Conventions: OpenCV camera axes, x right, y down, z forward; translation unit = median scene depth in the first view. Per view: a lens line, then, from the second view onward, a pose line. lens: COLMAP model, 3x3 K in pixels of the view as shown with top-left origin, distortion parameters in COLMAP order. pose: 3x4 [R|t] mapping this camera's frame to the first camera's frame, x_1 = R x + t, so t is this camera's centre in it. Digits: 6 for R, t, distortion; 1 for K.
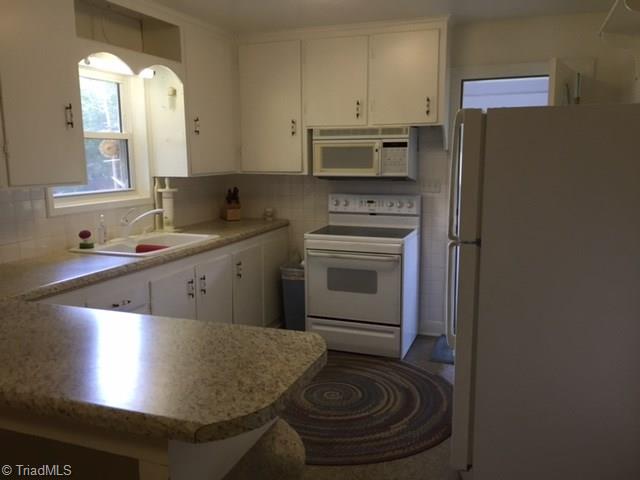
lens RADIAL K [[540.5, 0, 320.5], [0, 540.5, 243.6], [0, 0, 1]] dist [0.042830, -0.039524]
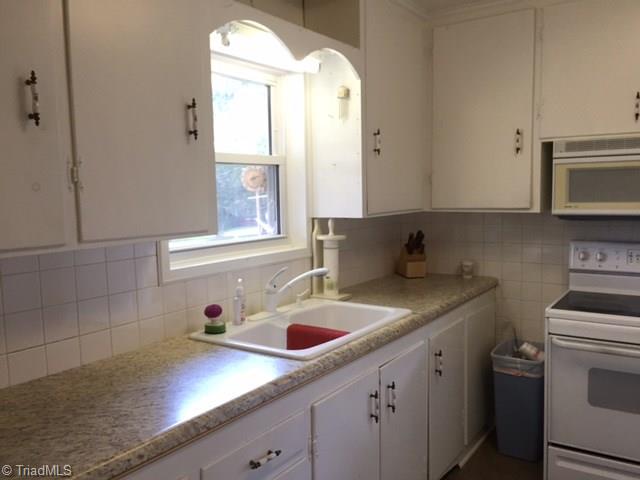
lens RADIAL K [[540.5, 0, 319.7], [0, 540.5, 239.2], [0, 0, 1]] dist [0.042830, -0.039524]
pose [[0.969819, 0.005970, -0.243754, -0.132676], [-0.023570, 0.997314, -0.069349, -0.049484], [0.242685, 0.073002, 0.967354, 0.344365]]
